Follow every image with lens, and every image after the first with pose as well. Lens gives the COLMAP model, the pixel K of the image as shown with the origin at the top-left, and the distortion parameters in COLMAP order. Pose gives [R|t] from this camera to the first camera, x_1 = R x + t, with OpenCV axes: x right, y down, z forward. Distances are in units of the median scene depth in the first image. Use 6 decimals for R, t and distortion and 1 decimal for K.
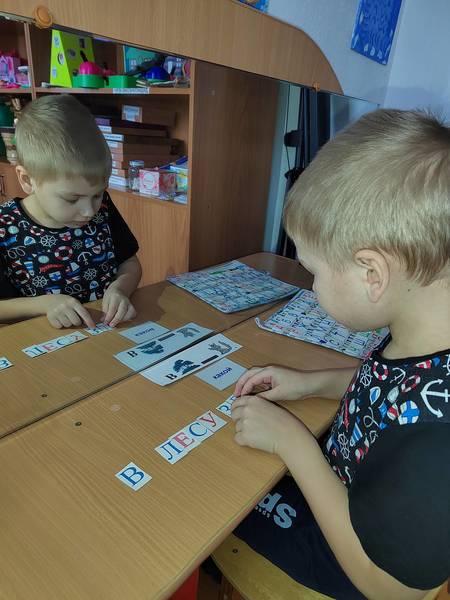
lens RADIAL K [[398.3, 0, 225.0], [0, 398.3, 300.0], [0, 0, 1]] dist [-0.005071, 0.003115]
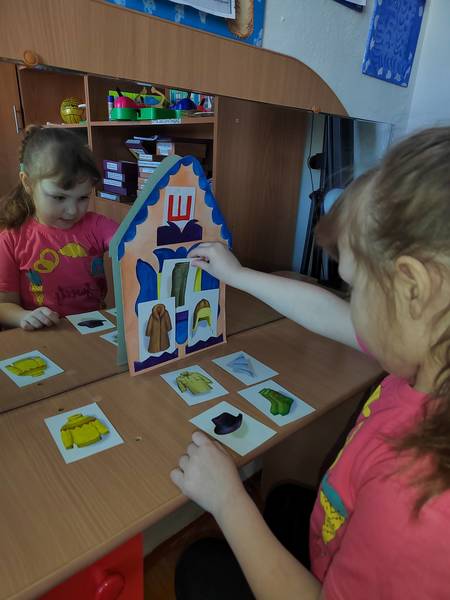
lens RADIAL K [[394.5, 0, 225.0], [0, 394.5, 300.0], [0, 0, 1]] dist [0.007628, -0.005661]
pose [[0.989987, 0.026377, -0.138676, 0.105726], [-0.034829, 0.997657, -0.058883, 0.024423], [0.136798, 0.063123, 0.988586, -0.022400]]
